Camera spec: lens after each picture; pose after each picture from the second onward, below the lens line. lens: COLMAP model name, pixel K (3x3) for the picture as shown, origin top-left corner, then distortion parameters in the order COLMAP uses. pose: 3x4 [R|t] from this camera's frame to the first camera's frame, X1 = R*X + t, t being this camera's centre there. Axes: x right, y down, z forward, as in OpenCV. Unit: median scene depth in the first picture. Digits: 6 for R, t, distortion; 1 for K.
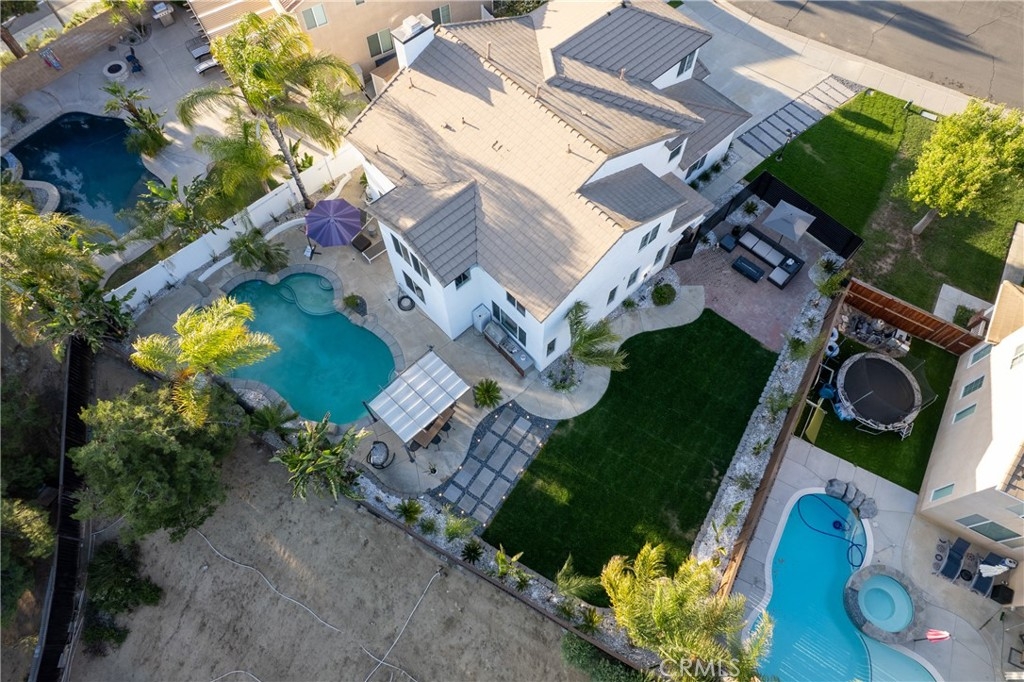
lens RADIAL K [[656.5, 0, 508.1], [0, 656.5, 346.1], [0, 0, 1]] dist [-0.073929, 0.069296]
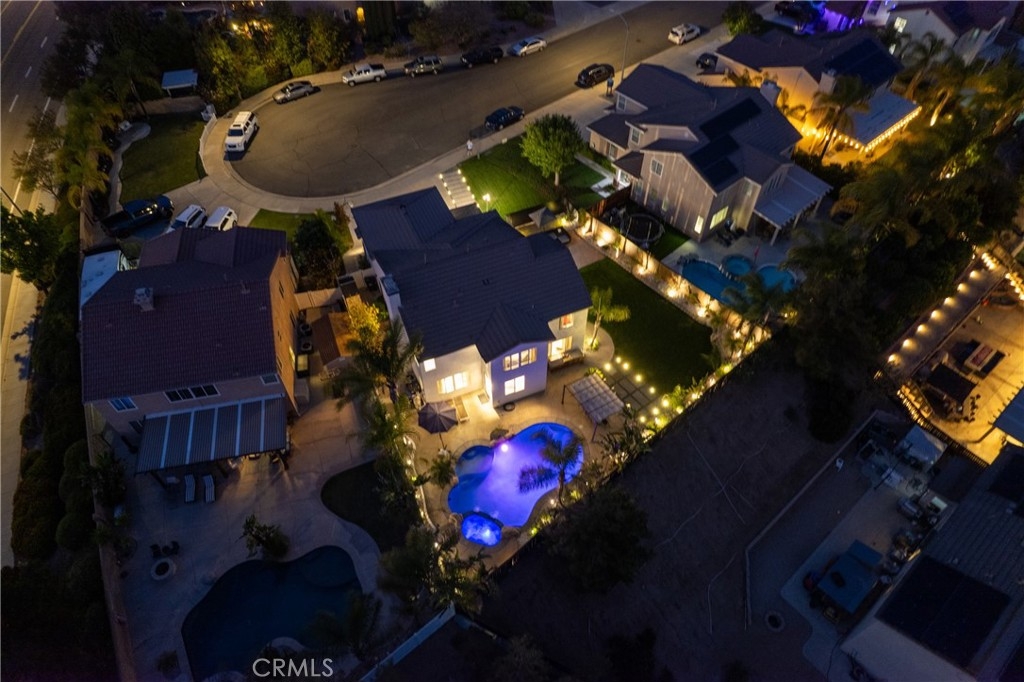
lens RADIAL K [[656.5, 0, 508.2], [0, 656.5, 347.6], [0, 0, 1]] dist [-0.073929, 0.069296]
pose [[0.333763, -0.725409, 0.601984, -0.963735], [0.851344, 0.506155, 0.137914, -0.343917], [-0.404741, 0.466465, 0.786508, -0.230527]]
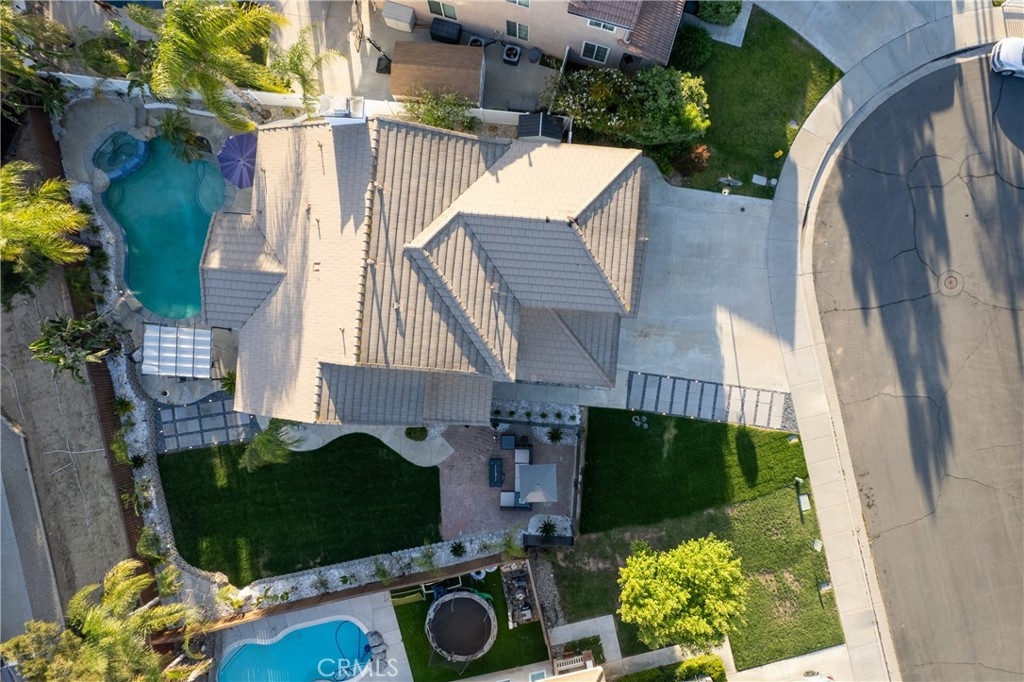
lens RADIAL K [[656.5, 0, 506.3], [0, 656.5, 346.6], [0, 0, 1]] dist [-0.073929, 0.069296]
pose [[0.681313, 0.731987, -0.002704, 0.239772], [-0.656014, 0.612230, 0.441385, -0.748184], [0.324744, -0.298947, 0.897314, 0.112168]]
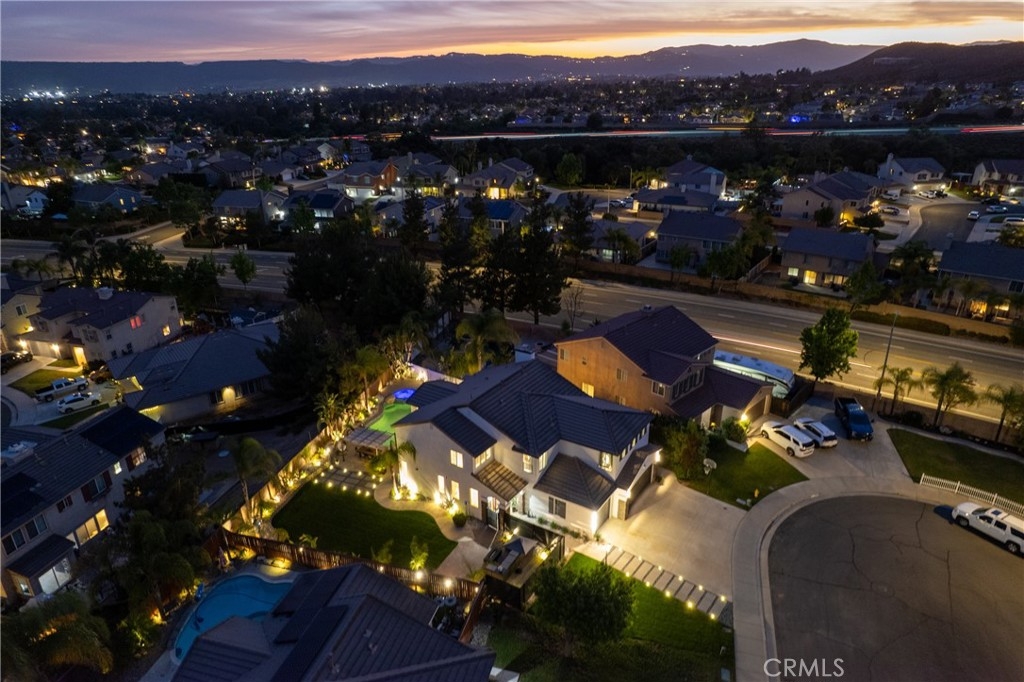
lens RADIAL K [[656.5, 0, 508.9], [0, 656.5, 345.1], [0, 0, 1]] dist [-0.073929, 0.069296]
pose [[0.244694, 0.384228, -0.890221, 1.515362], [-0.870101, 0.492147, -0.026748, -0.348291], [0.427842, 0.781128, 0.454742, 0.003311]]
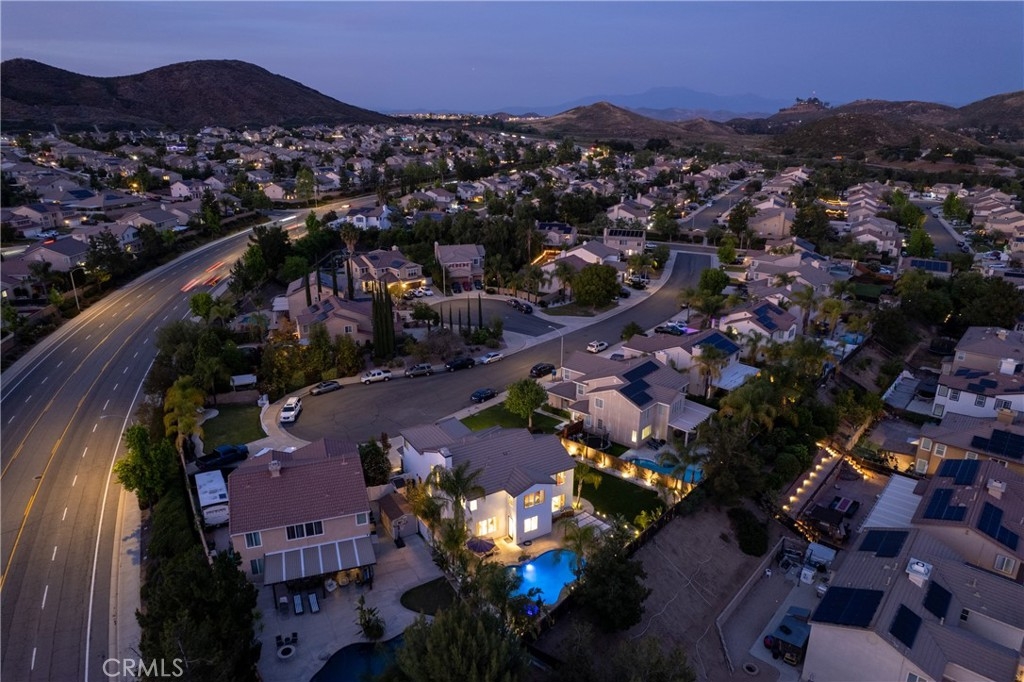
lens RADIAL K [[656.5, 0, 510.0], [0, 656.5, 345.5], [0, 0, 1]] dist [-0.073929, 0.069296]
pose [[0.201353, -0.306766, 0.930243, -1.894015], [0.881646, 0.470562, -0.035657, -0.336373], [-0.426799, 0.827325, 0.365208, -0.233174]]
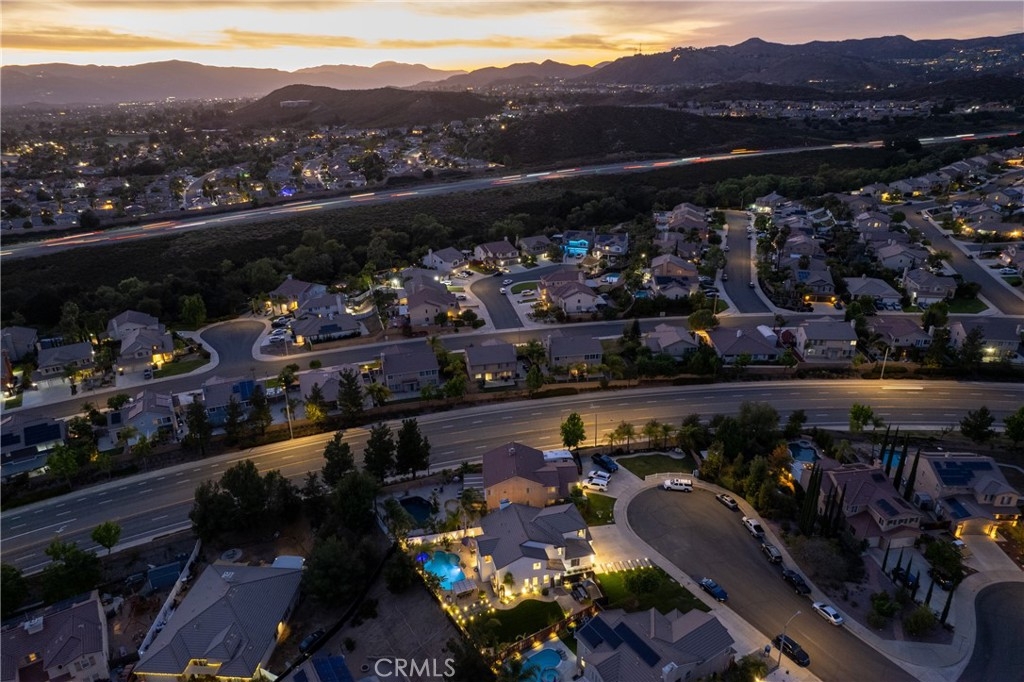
lens RADIAL K [[656.5, 0, 509.2], [0, 656.5, 345.0], [0, 0, 1]] dist [-0.073929, 0.069296]
pose [[0.885506, 0.172529, -0.431409, 1.276617], [-0.416286, 0.706993, -0.571723, 0.987513], [0.206364, 0.685853, 0.697868, -2.170166]]
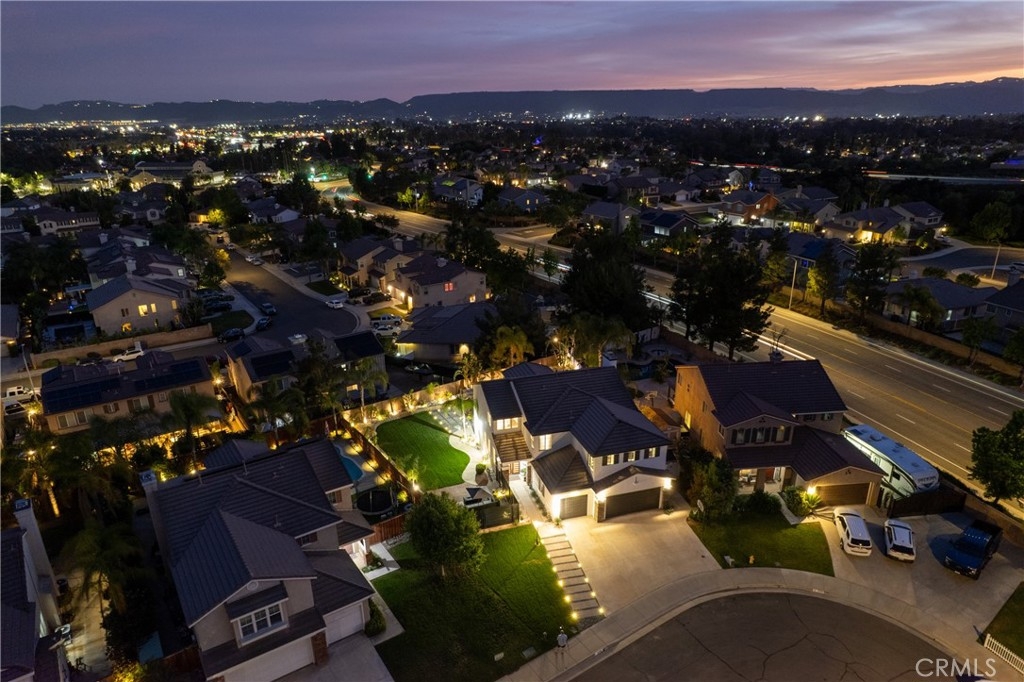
lens RADIAL K [[656.5, 0, 507.4], [0, 656.5, 344.6], [0, 0, 1]] dist [-0.073929, 0.069296]
pose [[-0.436417, 0.325964, -0.838622, 1.699807], [-0.803590, 0.278030, 0.526254, -1.255723], [0.404702, 0.903574, 0.140605, 0.435059]]
